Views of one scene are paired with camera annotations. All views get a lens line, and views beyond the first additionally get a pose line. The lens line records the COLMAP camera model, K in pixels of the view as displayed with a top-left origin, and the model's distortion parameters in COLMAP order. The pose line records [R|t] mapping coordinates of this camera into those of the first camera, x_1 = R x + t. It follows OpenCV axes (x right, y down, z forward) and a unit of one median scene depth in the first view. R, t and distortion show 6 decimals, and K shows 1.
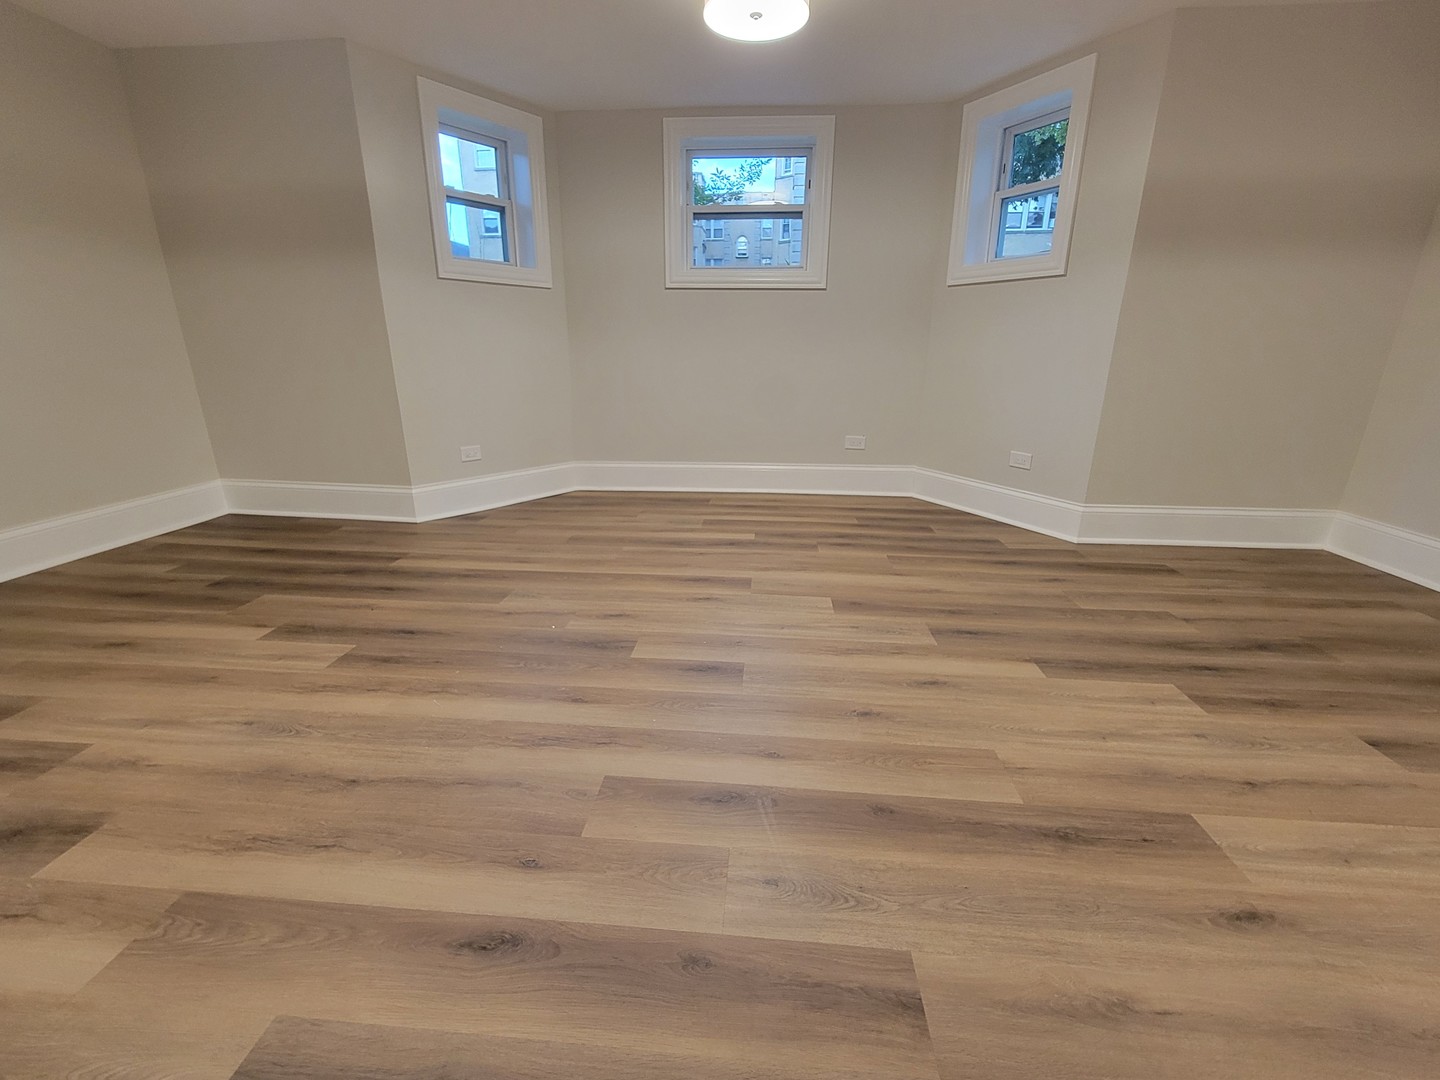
lens RADIAL K [[617.6, 0, 718.0], [0, 617.6, 542.1], [0, 0, 1]] dist [-0.002655, 0.000081]
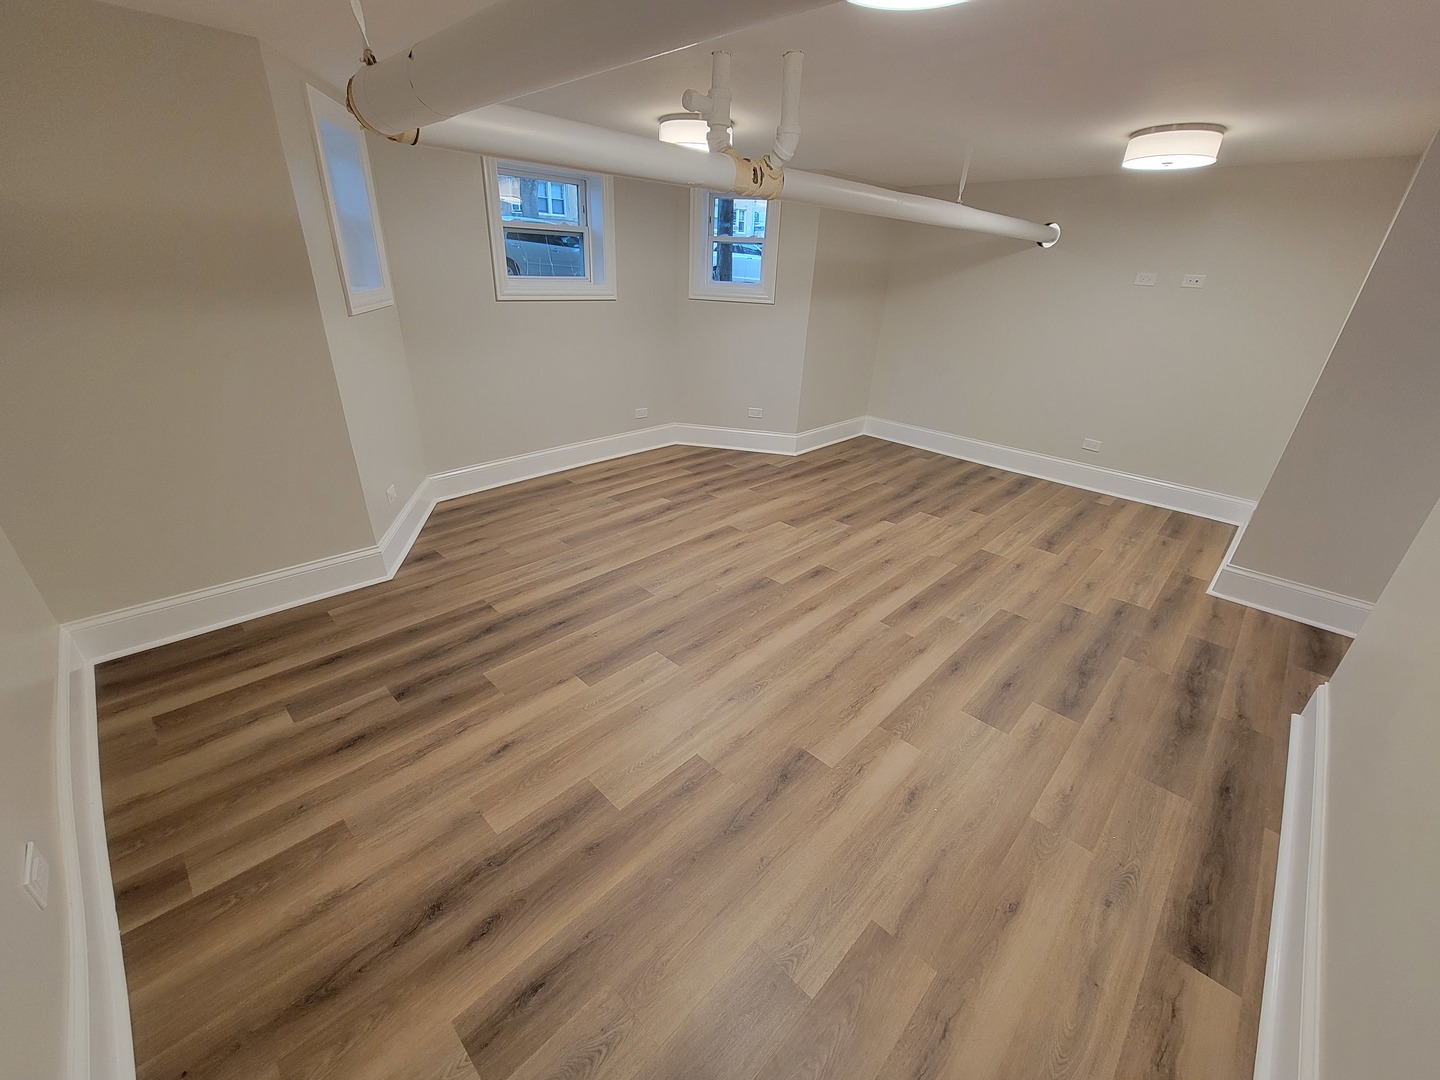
lens RADIAL K [[589.0, 0, 719.7], [0, 589.0, 541.9], [0, 0, 1]] dist [-0.001000, 0.000194]
pose [[0.632451, -0.315072, 0.707627, -1.152391], [0.195756, 0.948896, 0.247538, -0.308676], [-0.749457, -0.018033, 0.661807, 0.028518]]
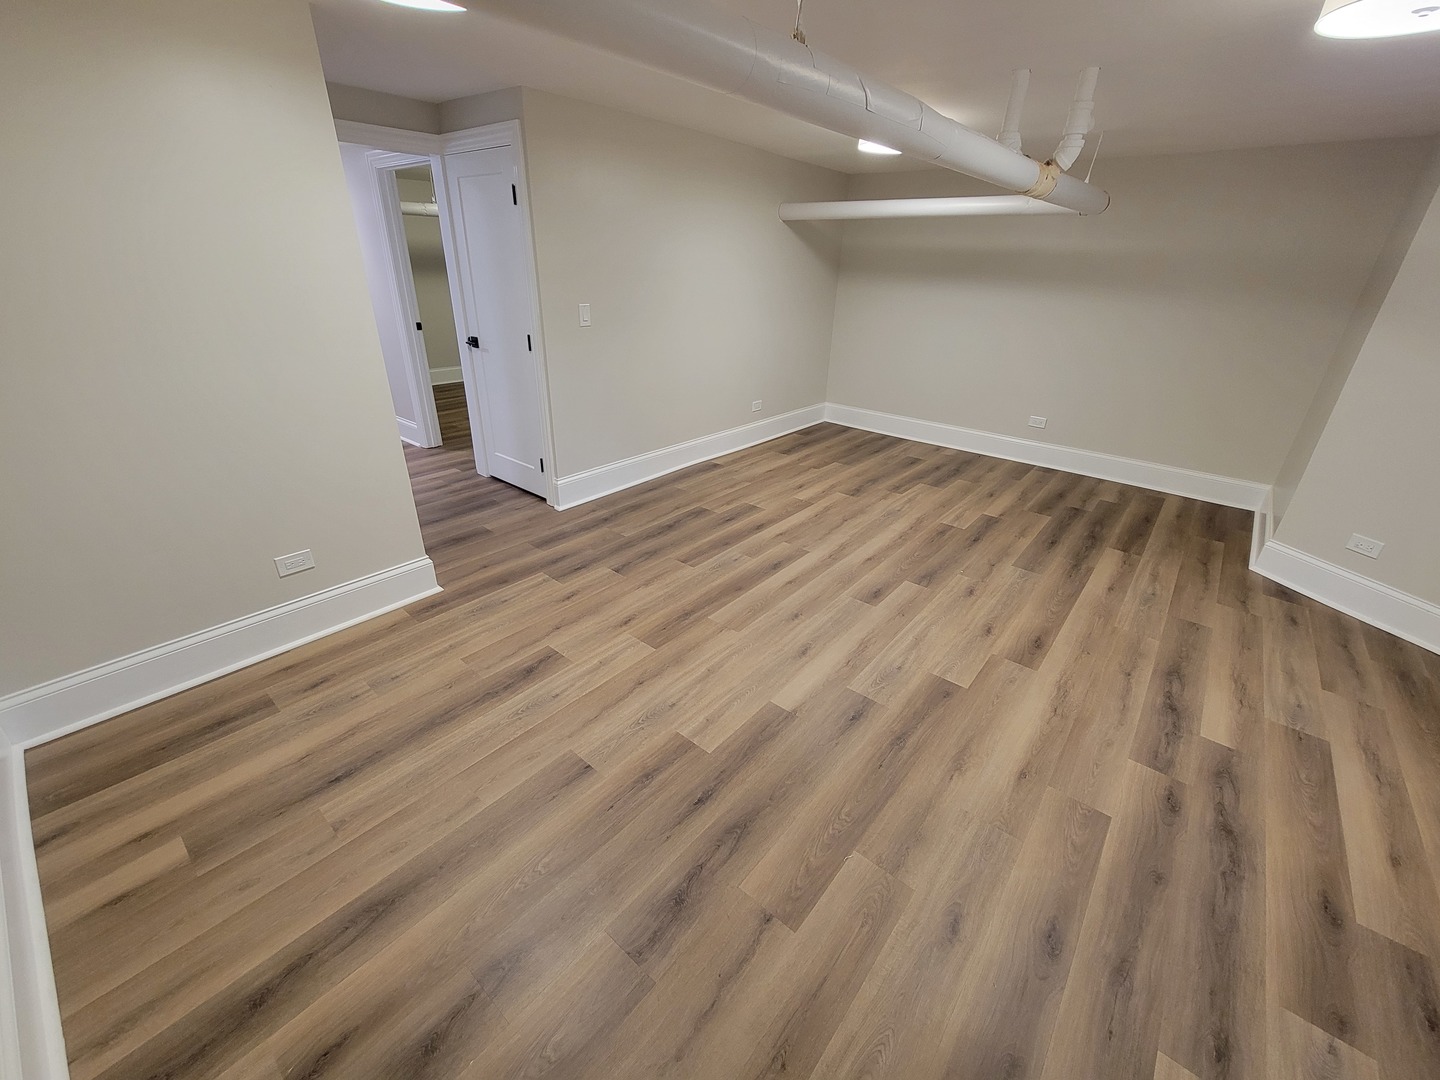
lens RADIAL K [[590.2, 0, 714.0], [0, 590.2, 542.4], [0, 0, 1]] dist [-0.004226, 0.002220]
pose [[-0.581752, 0.338654, -0.739512, 1.111698], [-0.270725, 0.776737, 0.568672, -0.565609], [0.766989, 0.531031, -0.360186, 0.931087]]
